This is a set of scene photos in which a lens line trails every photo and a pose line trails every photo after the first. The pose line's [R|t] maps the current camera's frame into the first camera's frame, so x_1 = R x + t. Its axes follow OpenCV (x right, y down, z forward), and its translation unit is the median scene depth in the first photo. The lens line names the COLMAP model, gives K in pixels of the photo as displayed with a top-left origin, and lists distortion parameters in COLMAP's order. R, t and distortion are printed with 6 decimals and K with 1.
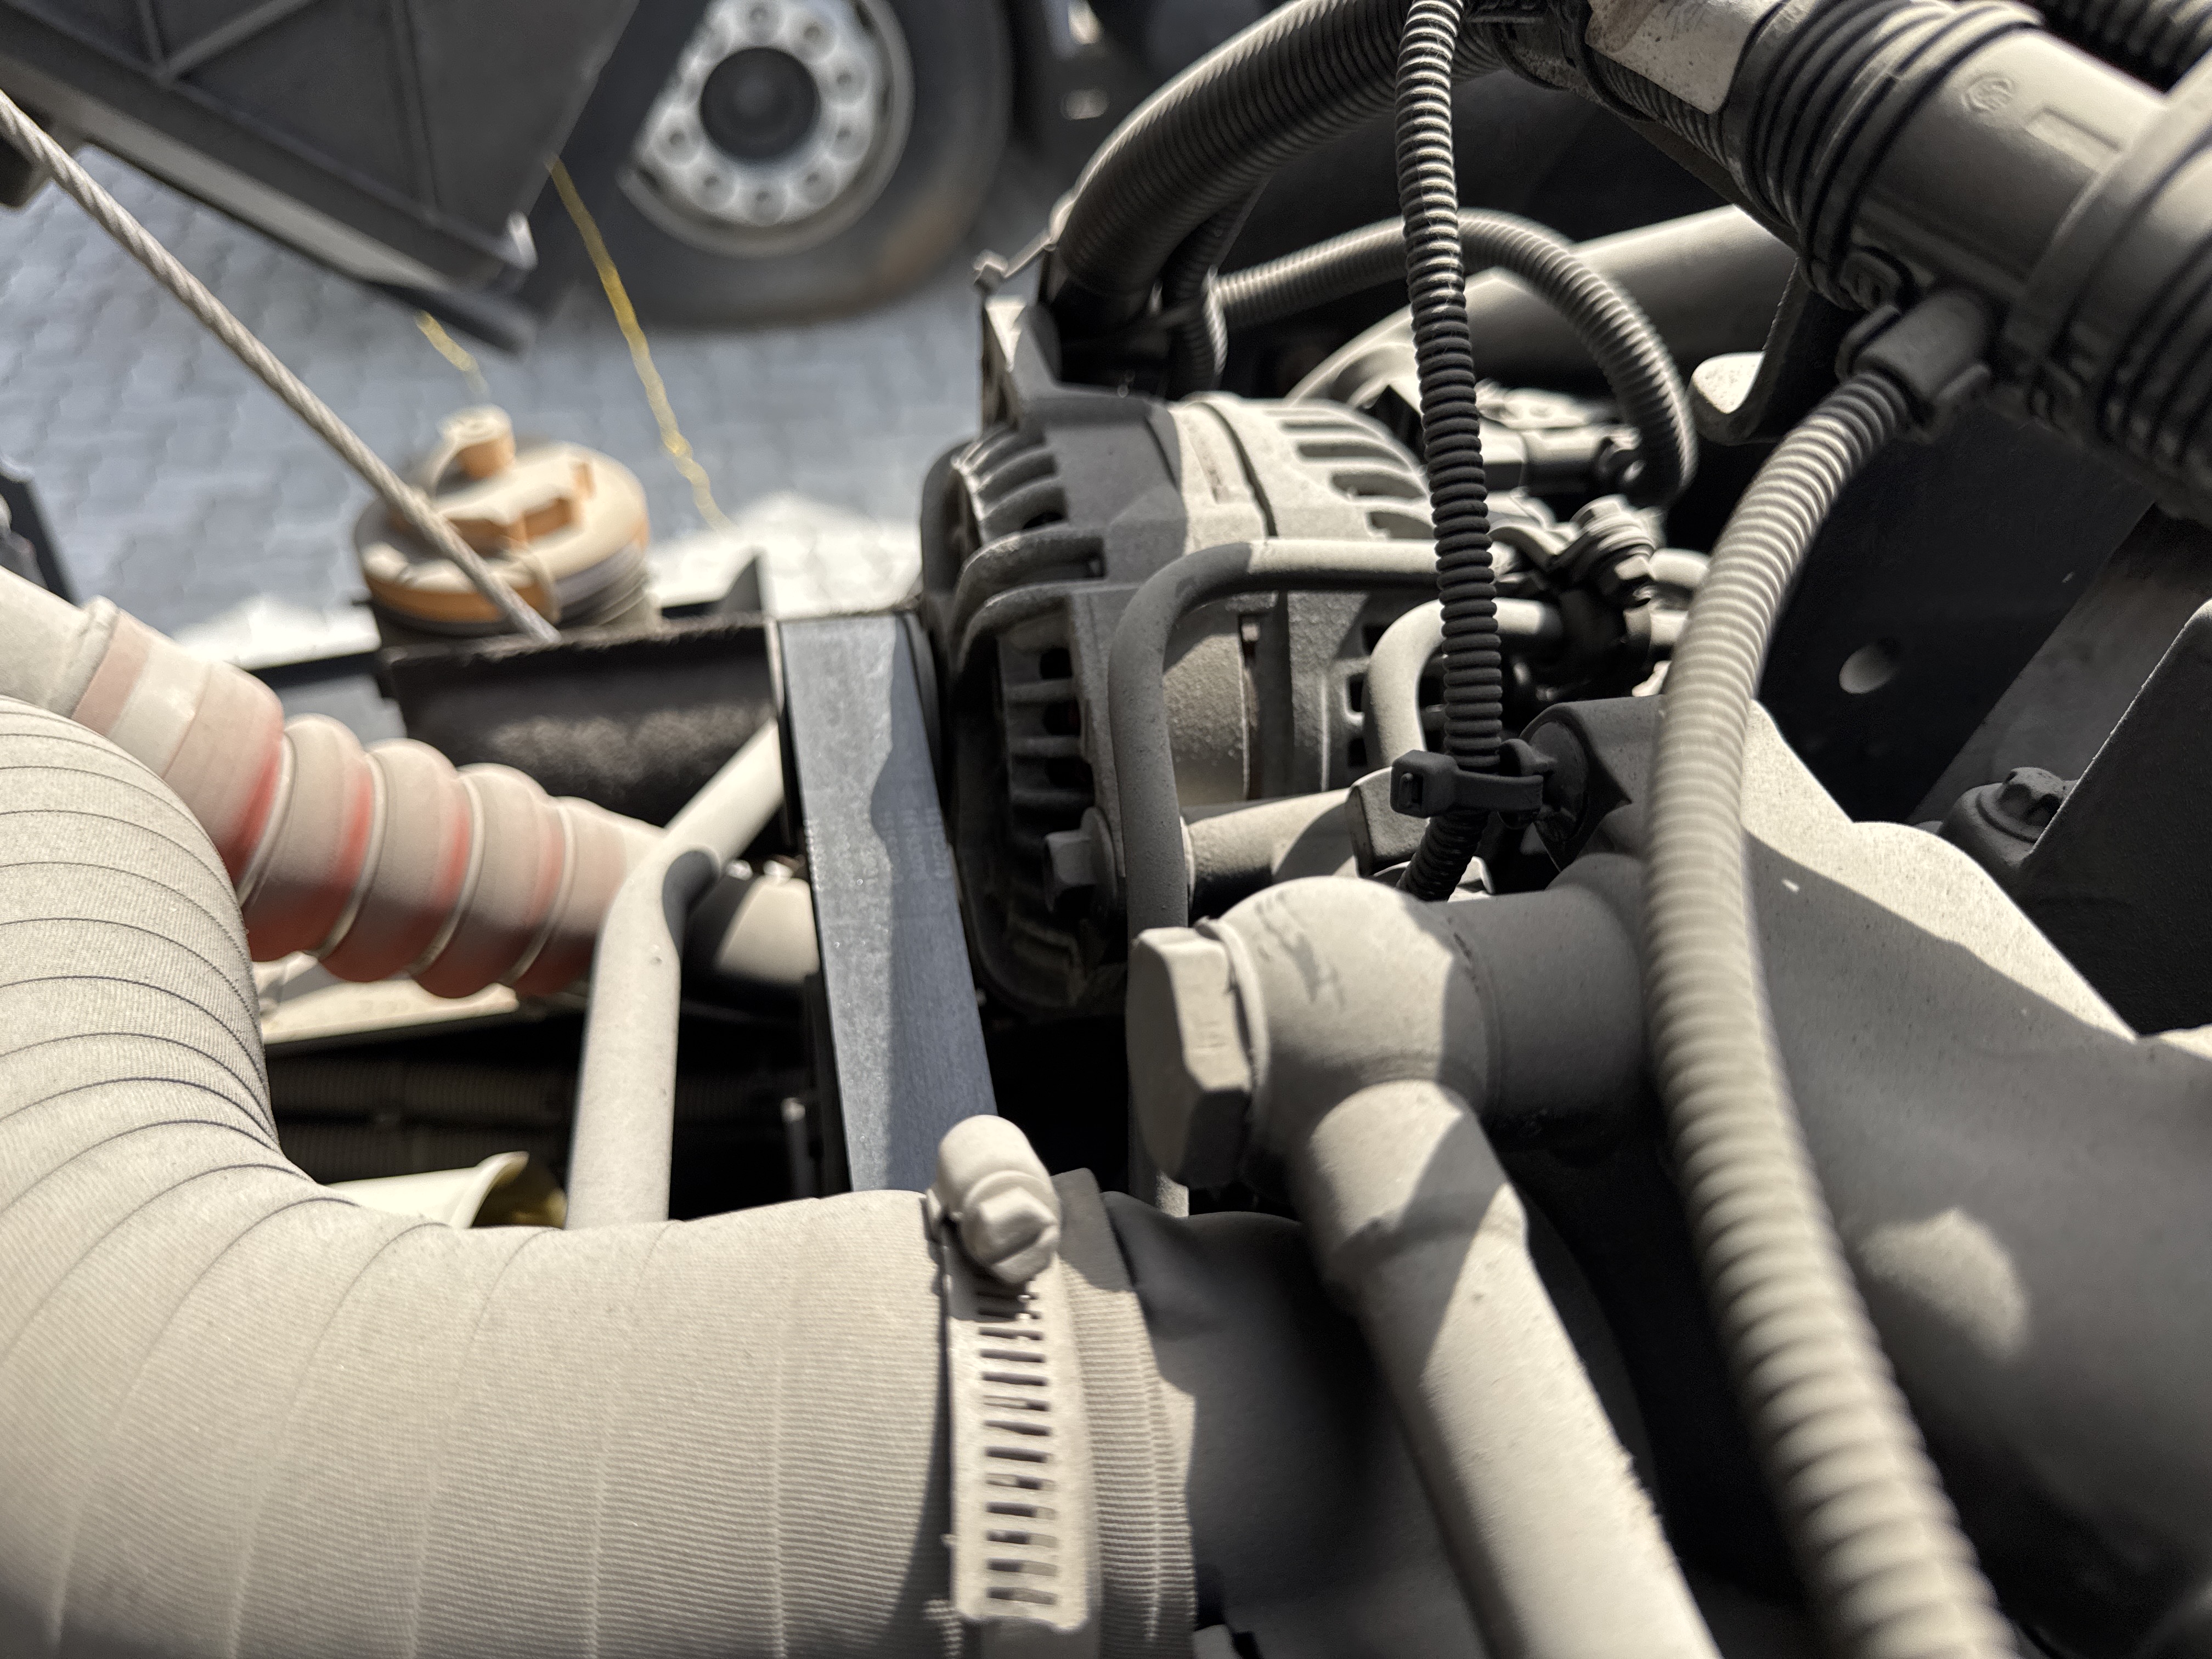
lens RADIAL K [[1616.9, 0, 1106.0], [0, 1616.9, 829.5], [0, 0, 1]] dist [0.024114, -0.058997]
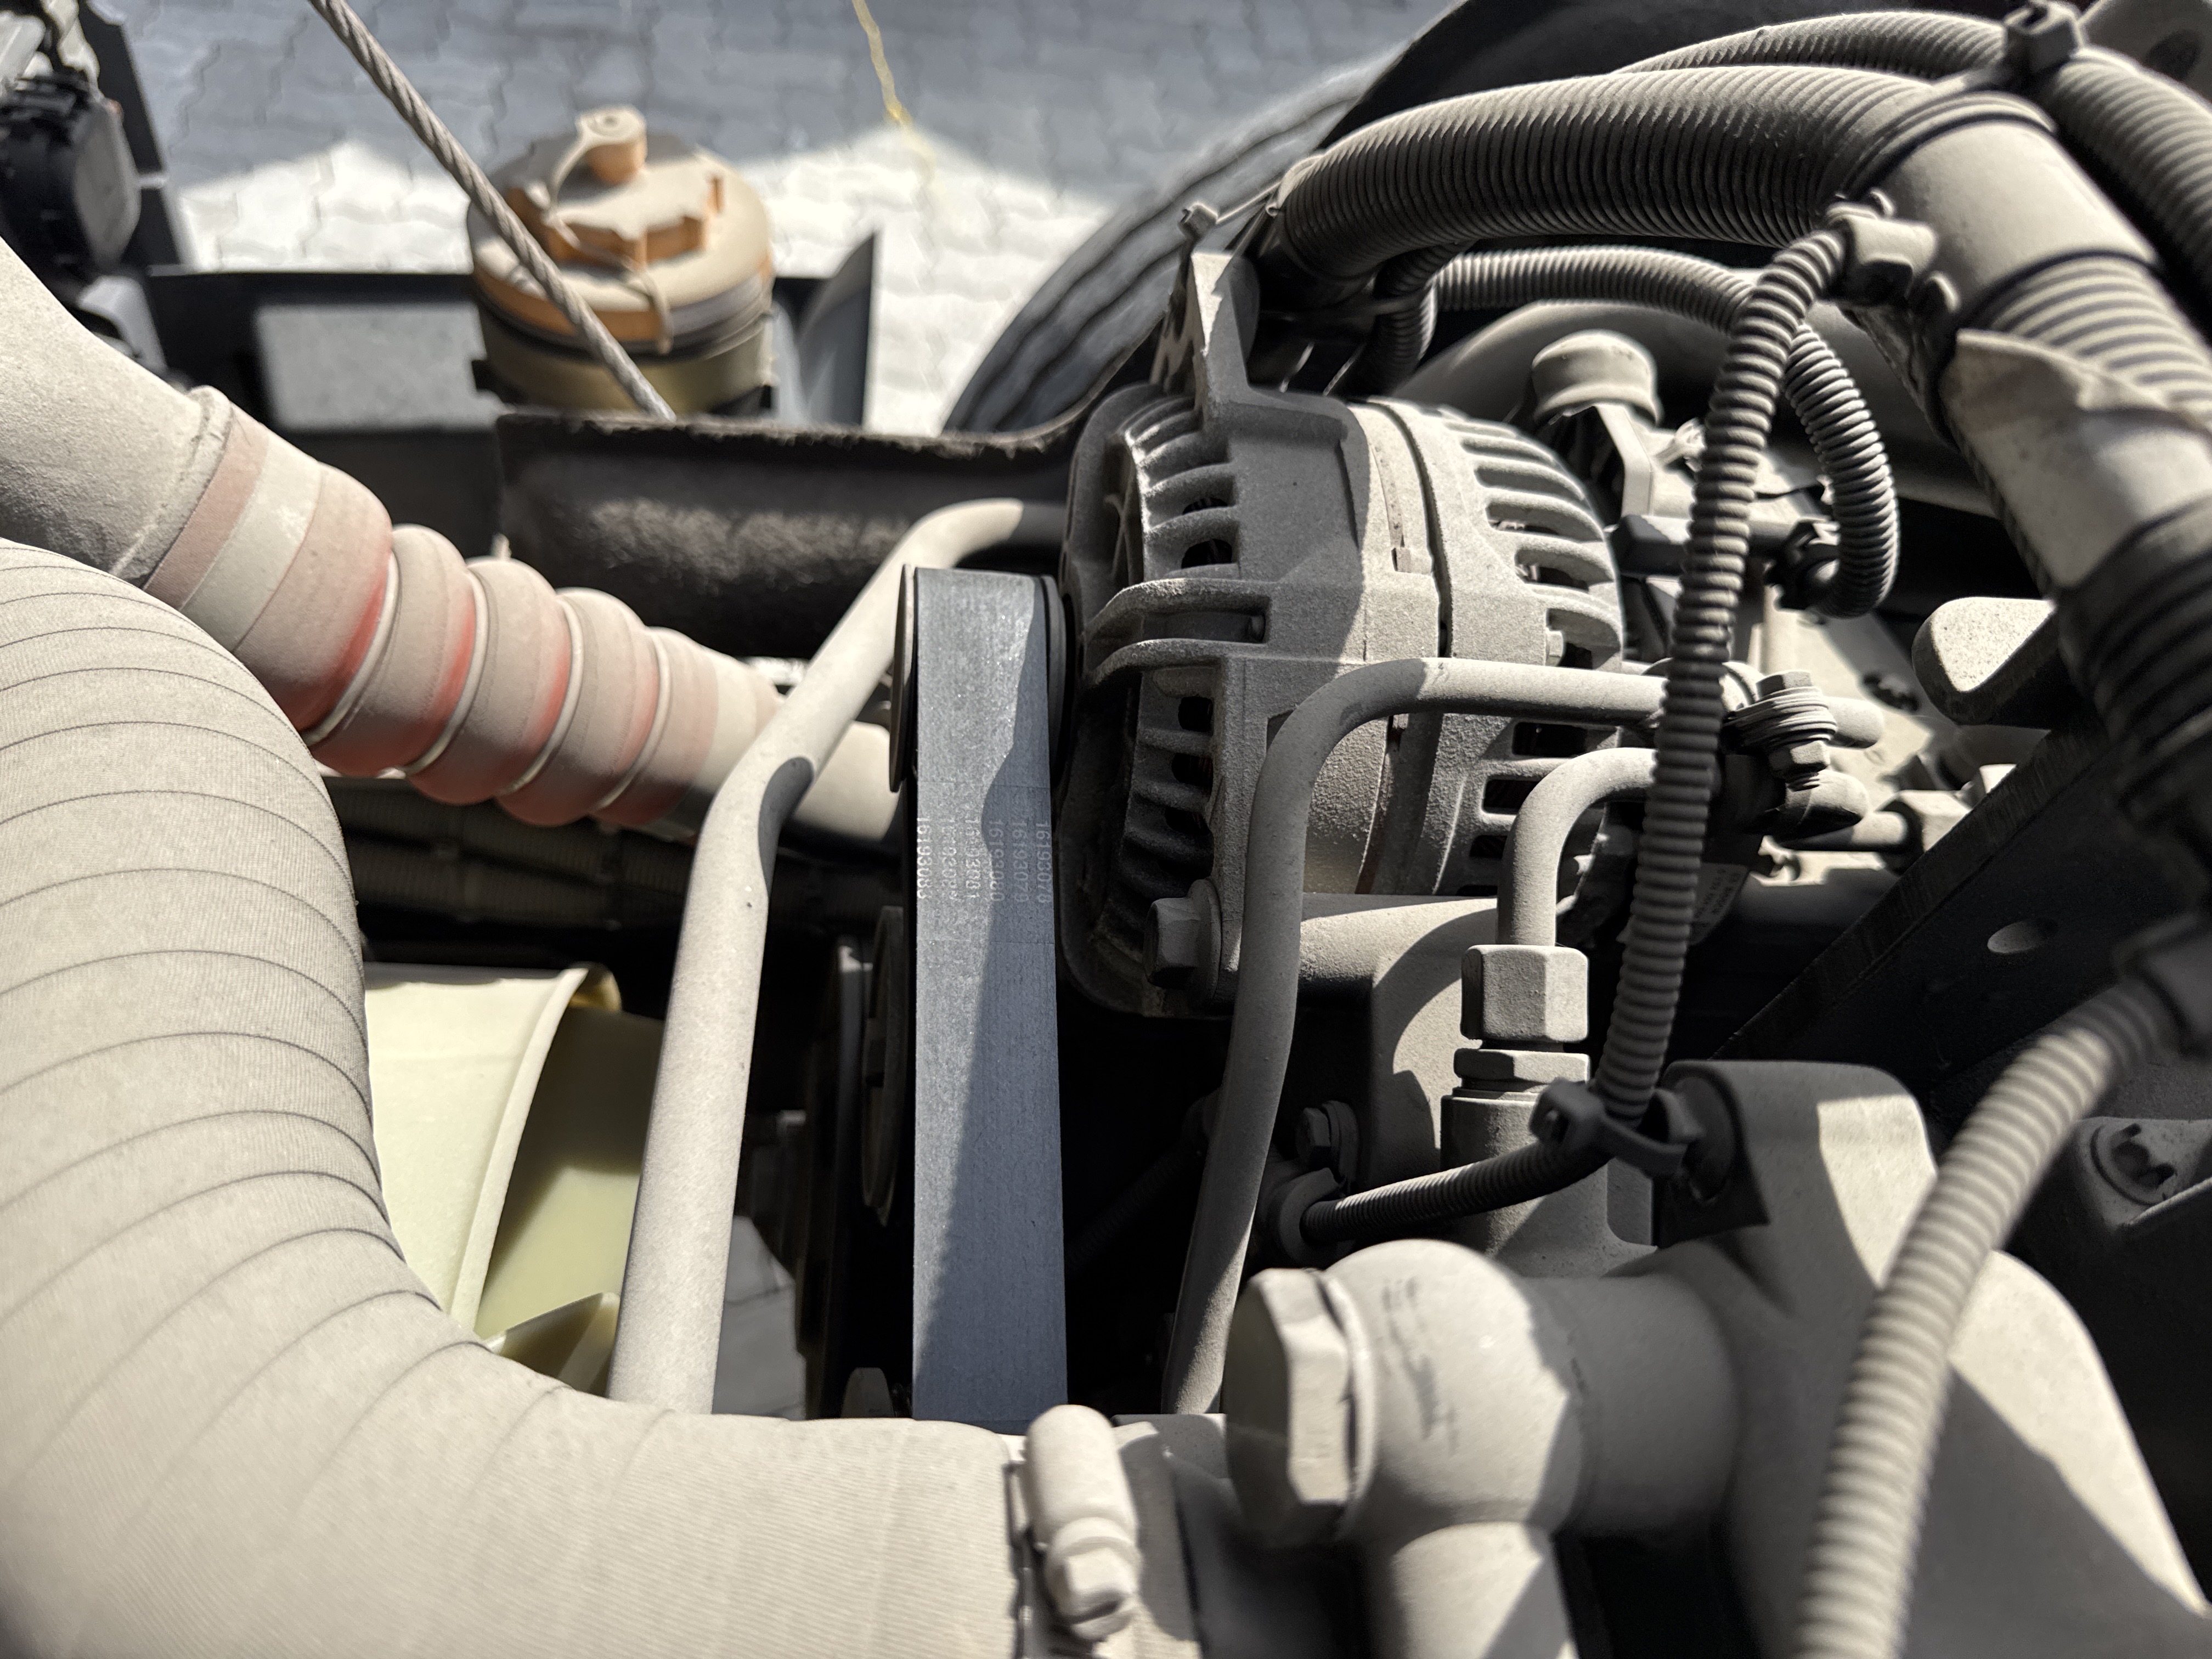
lens RADIAL K [[1586.7, 0, 1106.0], [0, 1586.7, 764.3], [0, 0, 1]] dist [0.038726, -0.088709]
pose [[0.983052, 0.182994, 0.011016, -0.089175], [-0.180813, 0.957913, 0.222957, -0.275533], [0.030248, -0.221171, 0.974766, 0.064898]]
